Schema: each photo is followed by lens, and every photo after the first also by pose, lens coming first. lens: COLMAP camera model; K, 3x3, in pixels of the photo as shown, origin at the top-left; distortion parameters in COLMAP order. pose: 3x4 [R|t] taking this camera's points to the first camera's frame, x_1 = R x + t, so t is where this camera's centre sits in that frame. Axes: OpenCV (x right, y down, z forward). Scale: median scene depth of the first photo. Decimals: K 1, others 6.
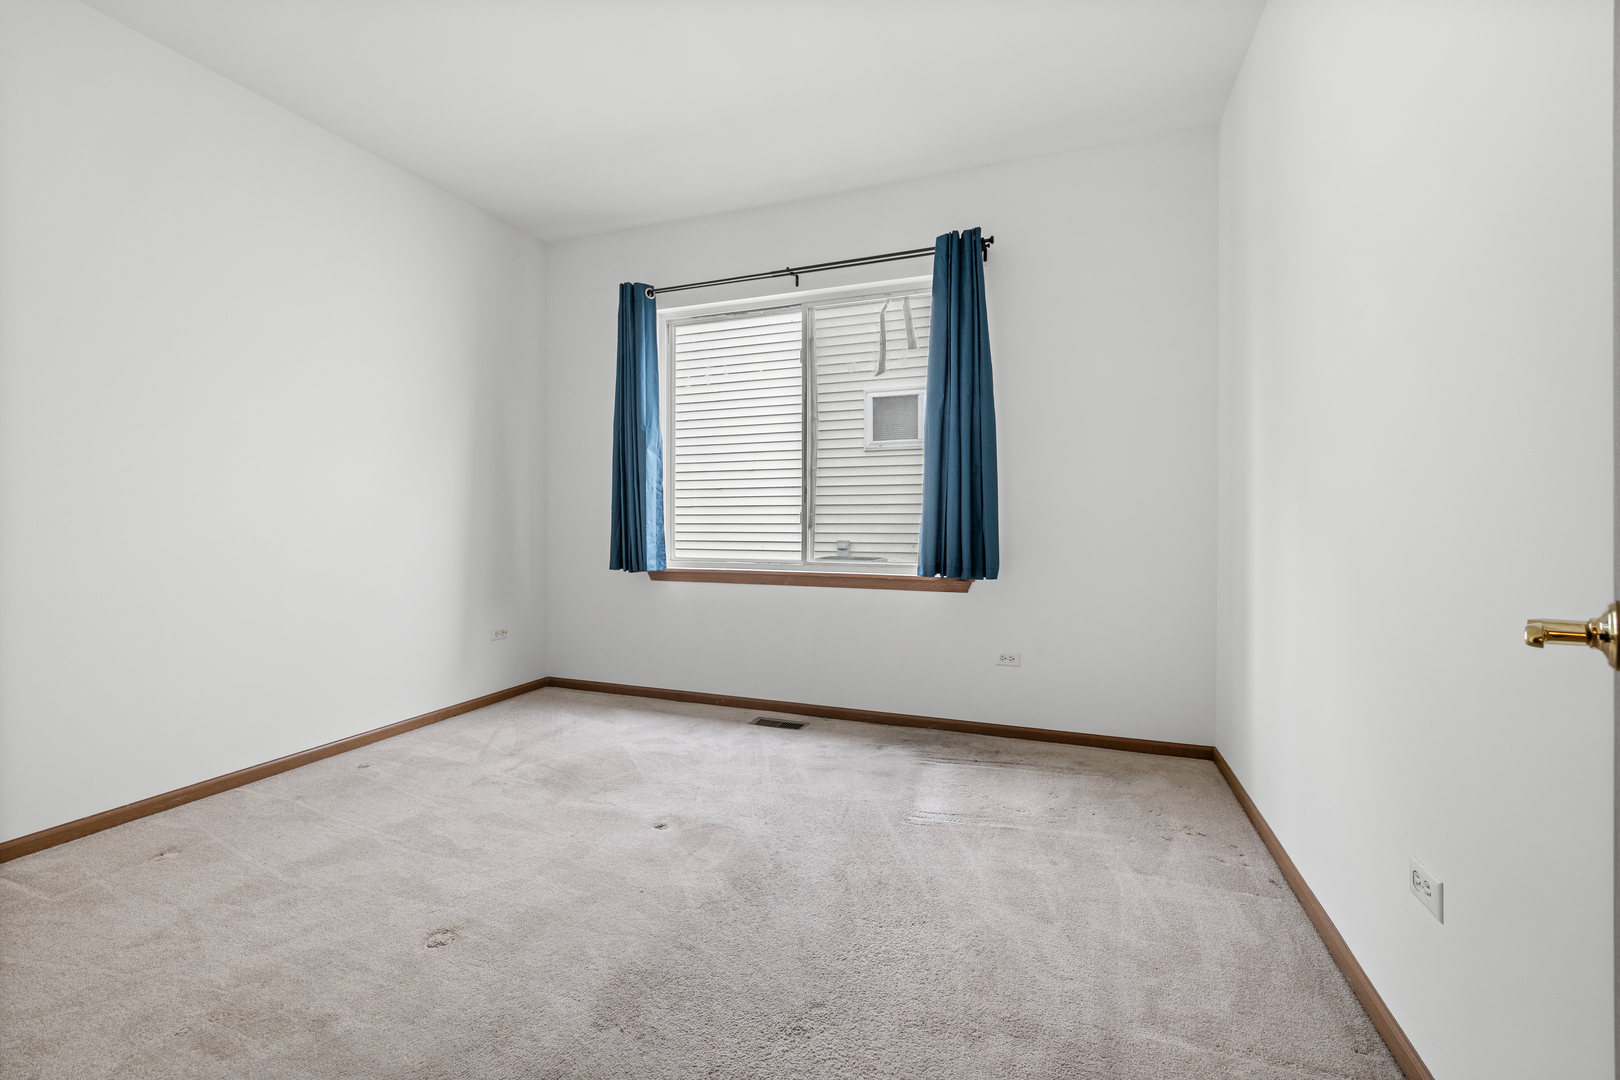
lens RADIAL K [[680.5, 0, 813.0], [0, 680.5, 522.6], [0, 0, 1]] dist [0.001115, 0.000215]
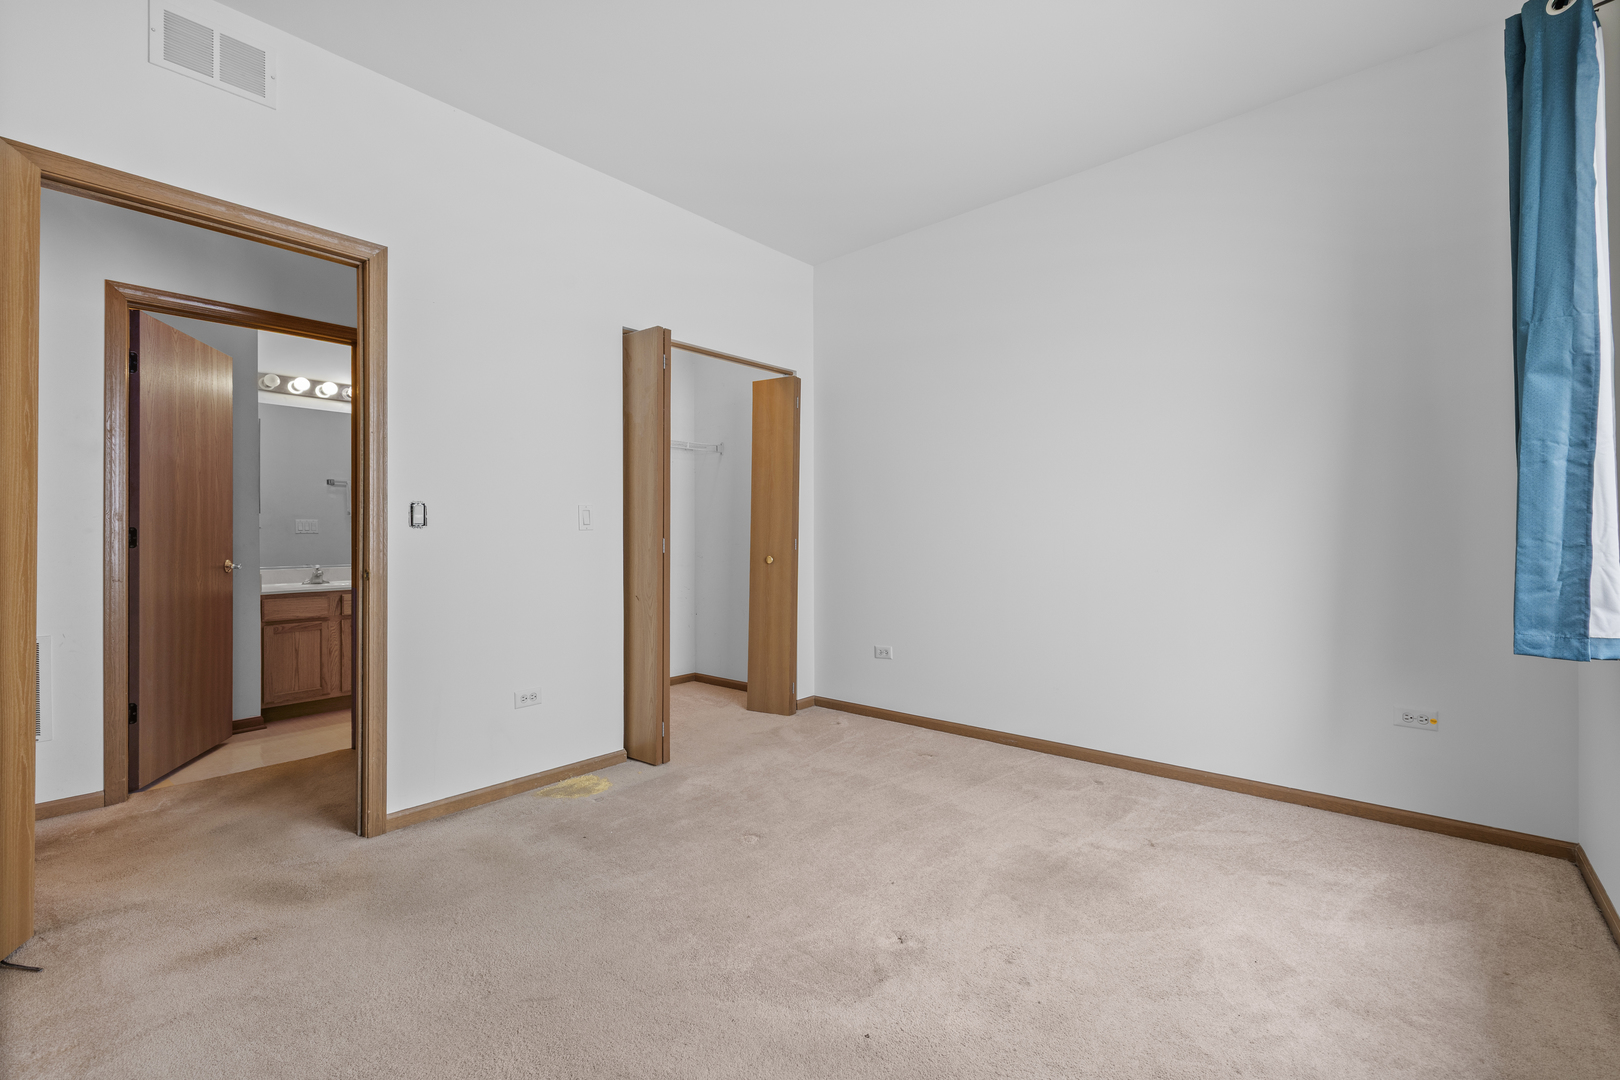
lens RADIAL K [[680.5, 0, 813.0], [0, 680.5, 522.6], [0, 0, 1]] dist [0.001115, 0.000215]
pose [[-0.351685, -0.018780, -0.935930, 0.429047], [0.002383, 0.999778, -0.020957, -0.005559], [0.936115, -0.009601, -0.351562, 0.952320]]
